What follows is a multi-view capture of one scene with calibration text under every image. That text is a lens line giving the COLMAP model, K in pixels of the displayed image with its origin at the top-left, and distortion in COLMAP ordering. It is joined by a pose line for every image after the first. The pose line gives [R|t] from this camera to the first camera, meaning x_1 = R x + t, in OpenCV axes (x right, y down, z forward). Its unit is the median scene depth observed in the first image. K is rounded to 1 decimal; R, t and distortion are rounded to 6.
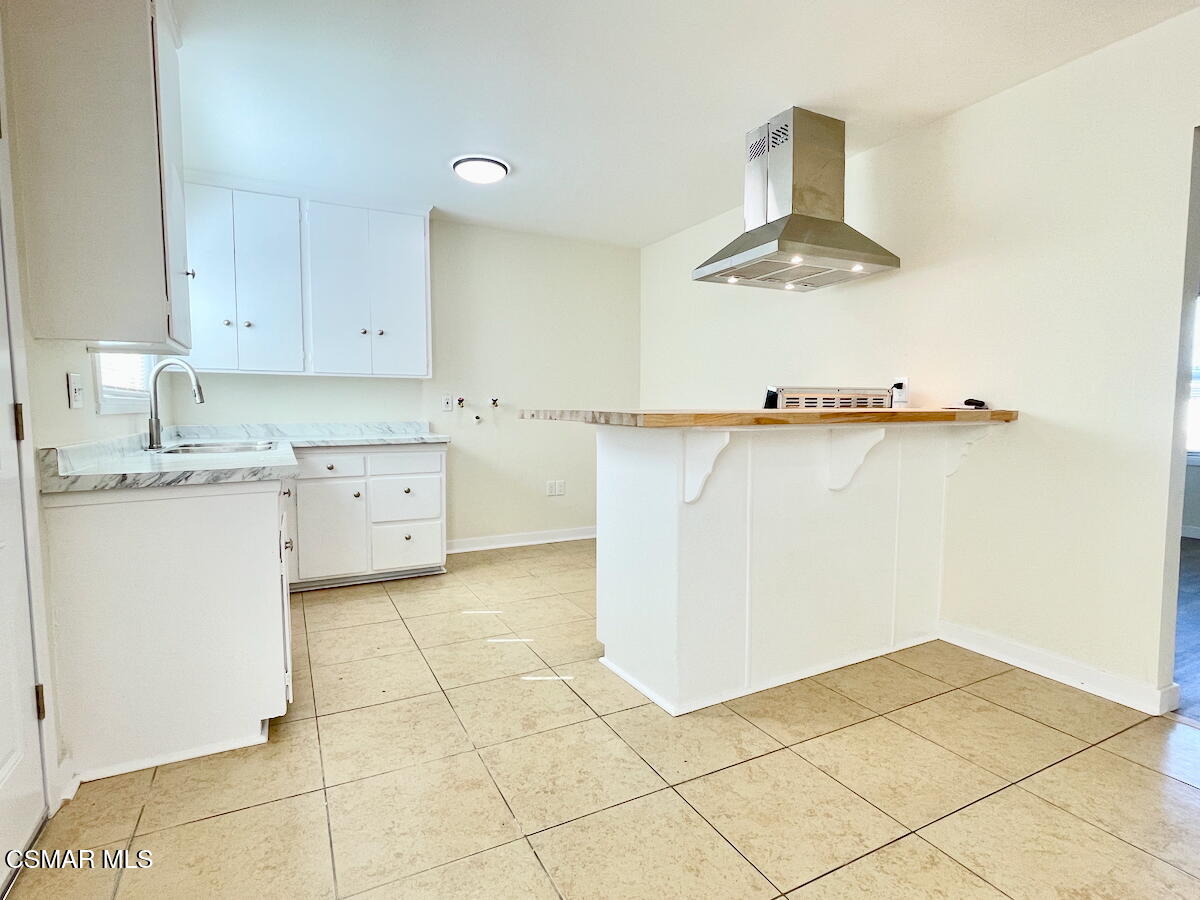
lens RADIAL K [[611.1, 0, 600.0], [0, 611.1, 450.0], [0, 0, 1]] dist [0.000022, -0.000002]
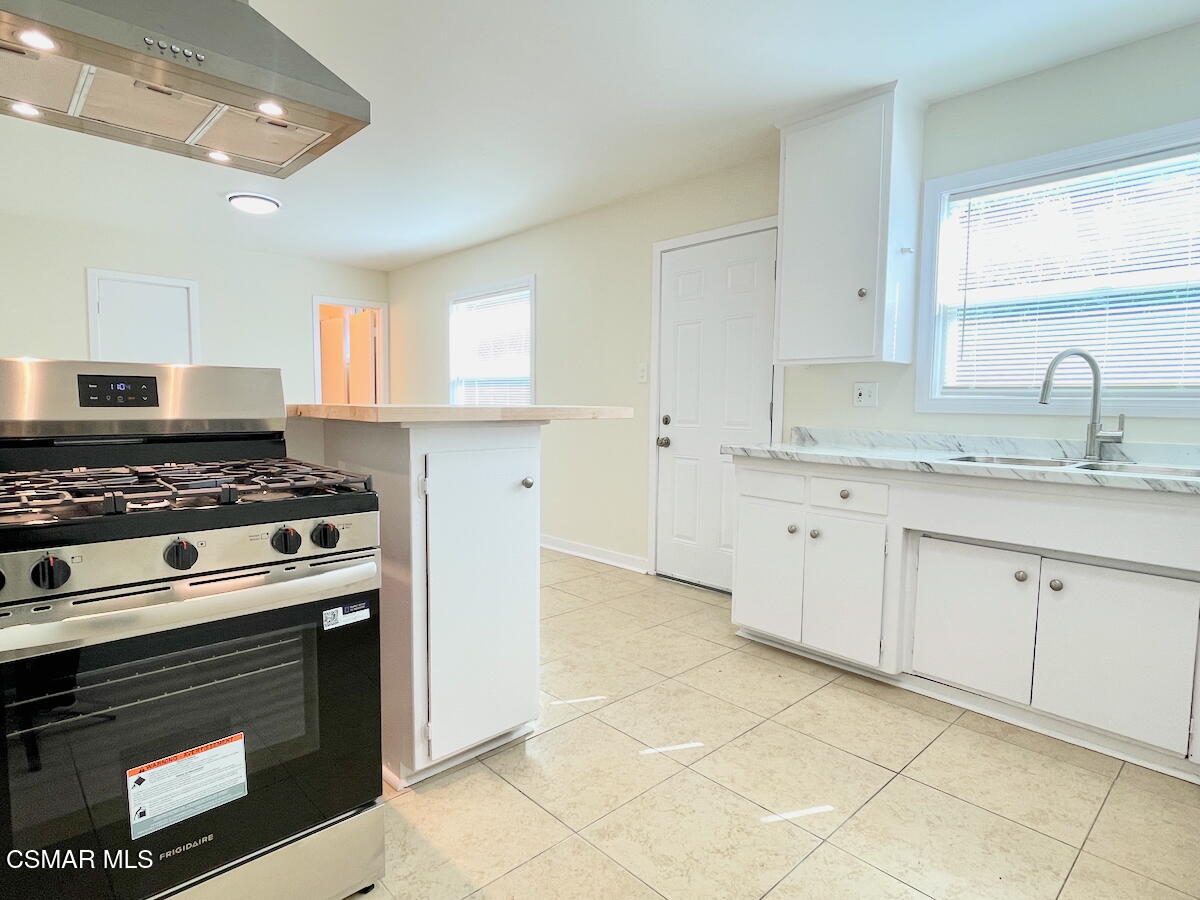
lens RADIAL K [[654.5, 0, 600.0], [0, 654.5, 450.0], [0, 0, 1]] dist [-0.000469, -0.000500]
pose [[-0.963530, 0.009435, -0.267433, 0.131894], [-0.028869, 0.989880, 0.138936, -0.123808], [0.266037, 0.141590, -0.953507, 1.712153]]
